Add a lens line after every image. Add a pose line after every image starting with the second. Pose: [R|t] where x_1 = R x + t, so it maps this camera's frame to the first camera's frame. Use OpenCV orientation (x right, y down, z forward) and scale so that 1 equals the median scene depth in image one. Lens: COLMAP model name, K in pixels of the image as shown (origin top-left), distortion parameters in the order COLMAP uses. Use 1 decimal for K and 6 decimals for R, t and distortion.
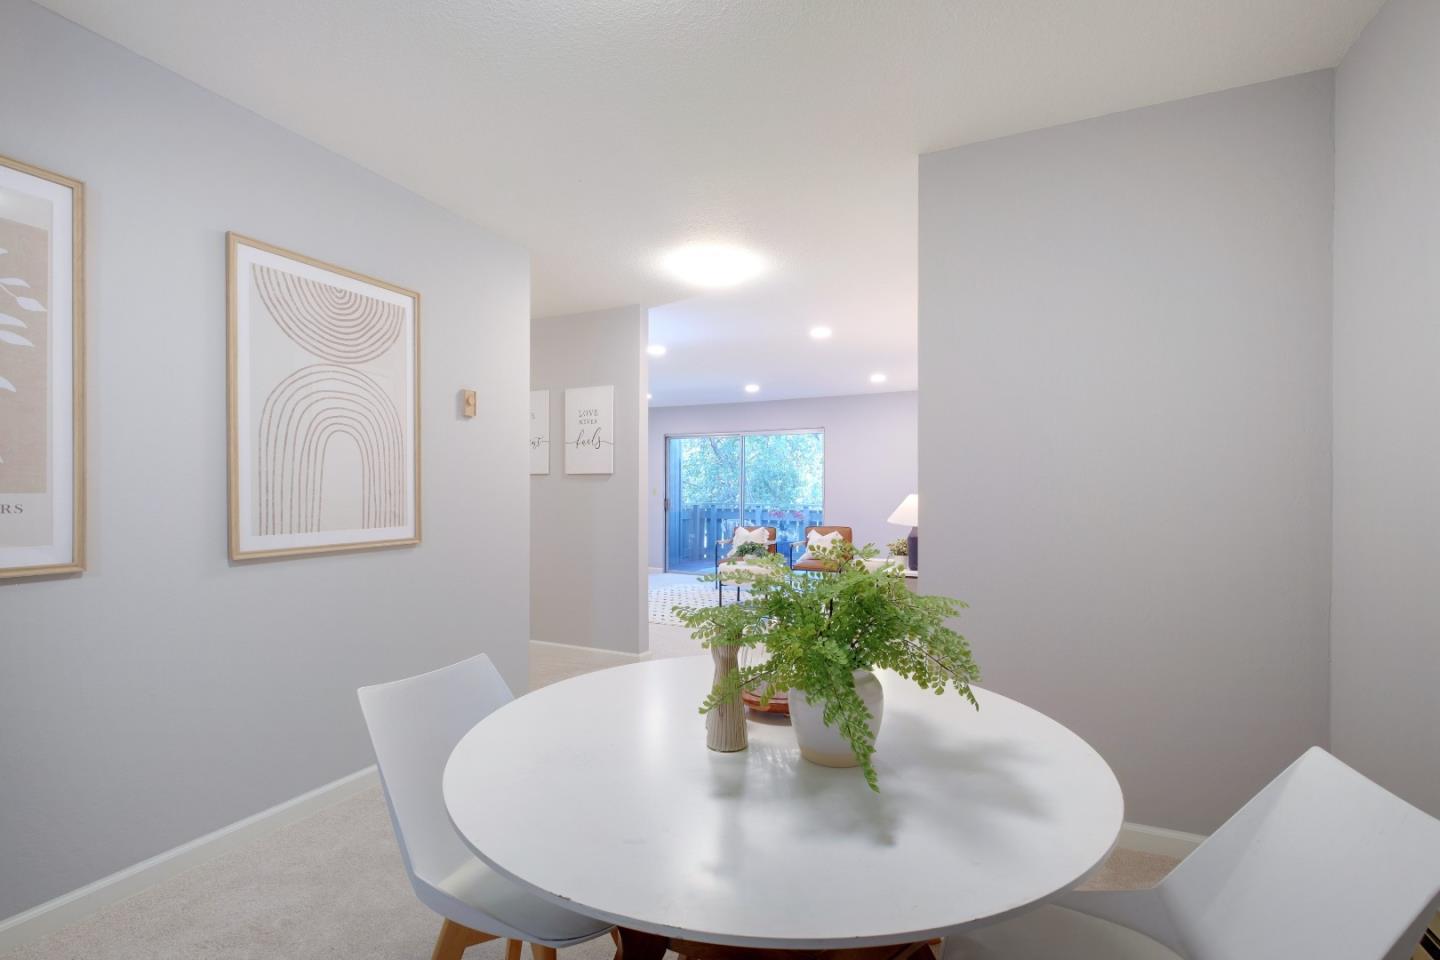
lens RADIAL K [[636.4, 0, 729.3], [0, 636.4, 495.8], [0, 0, 1]] dist [0.004166, -0.006054]
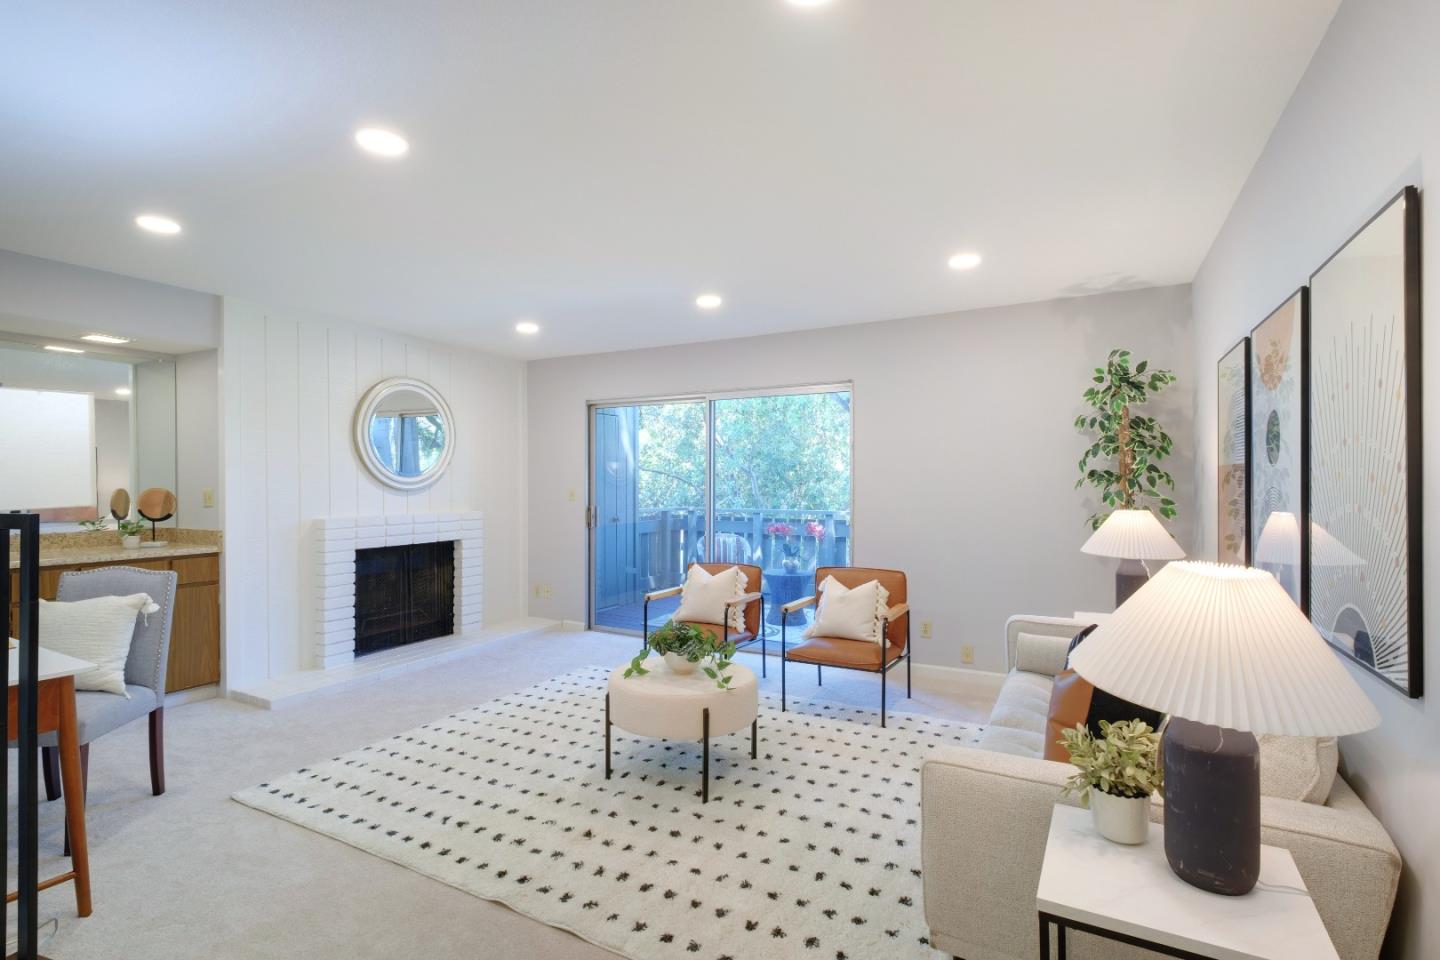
lens RADIAL K [[673.5, 0, 715.5], [0, 673.5, 480.6], [0, 0, 1]] dist [0.003111, -0.000203]
pose [[0.997528, -0.003831, -0.070160, 0.064801], [0.003455, 0.999979, -0.005483, -0.016715], [0.070180, 0.005227, 0.997521, 0.374045]]
